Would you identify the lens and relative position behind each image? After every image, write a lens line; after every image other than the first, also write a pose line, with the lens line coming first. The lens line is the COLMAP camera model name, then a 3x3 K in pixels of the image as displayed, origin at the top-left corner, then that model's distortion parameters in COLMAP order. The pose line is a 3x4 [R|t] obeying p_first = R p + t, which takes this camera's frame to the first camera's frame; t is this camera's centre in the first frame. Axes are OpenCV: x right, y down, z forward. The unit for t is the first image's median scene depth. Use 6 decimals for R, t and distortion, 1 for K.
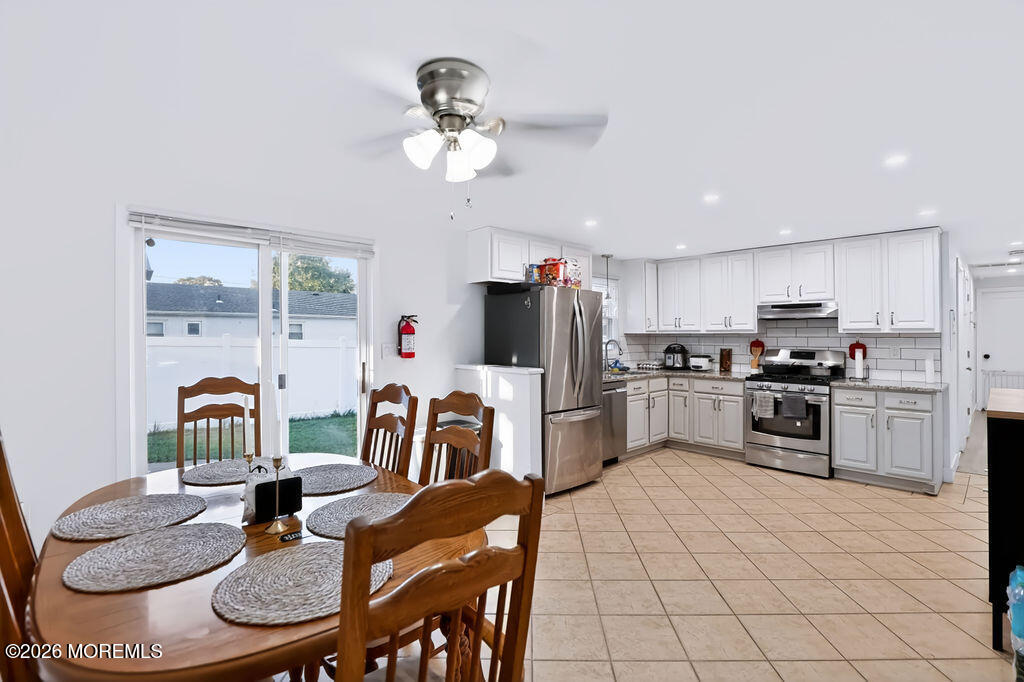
lens RADIAL K [[484.4, 0, 512.0], [0, 484.4, 341.0], [0, 0, 1]] dist [-0.023694, 0.000366]
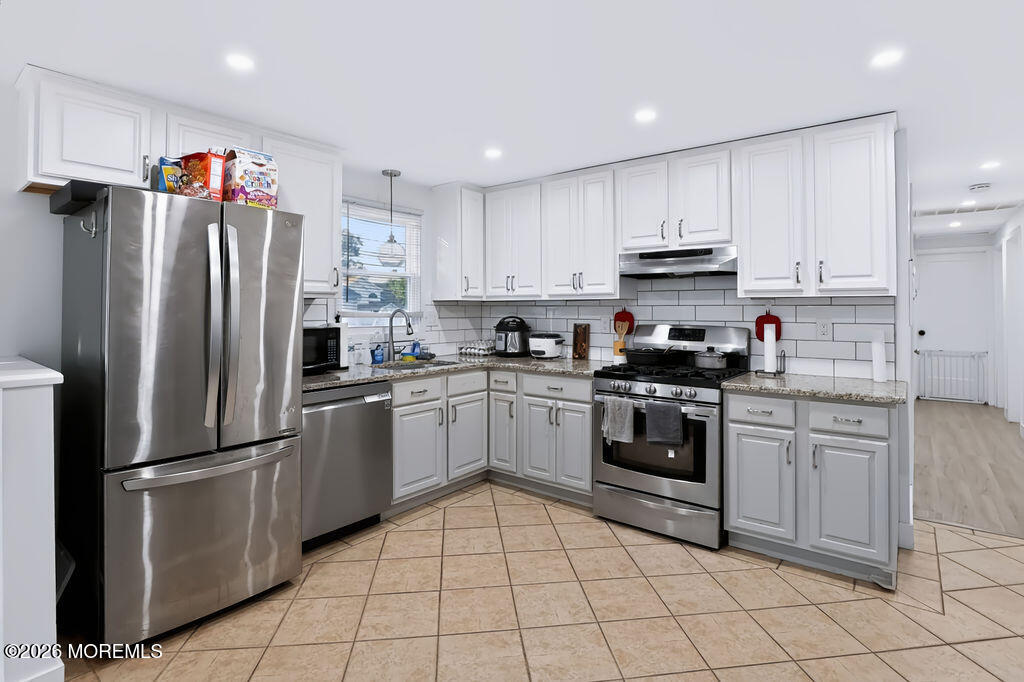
lens RADIAL K [[517.2, 0, 512.5], [0, 517.2, 316.7], [0, 0, 1]] dist [-0.021524, -0.000911]
pose [[0.989802, -0.000644, 0.142452, 0.299753], [0.000270, 0.999996, 0.002645, 0.005159], [-0.142453, -0.002579, 0.989798, 0.388161]]
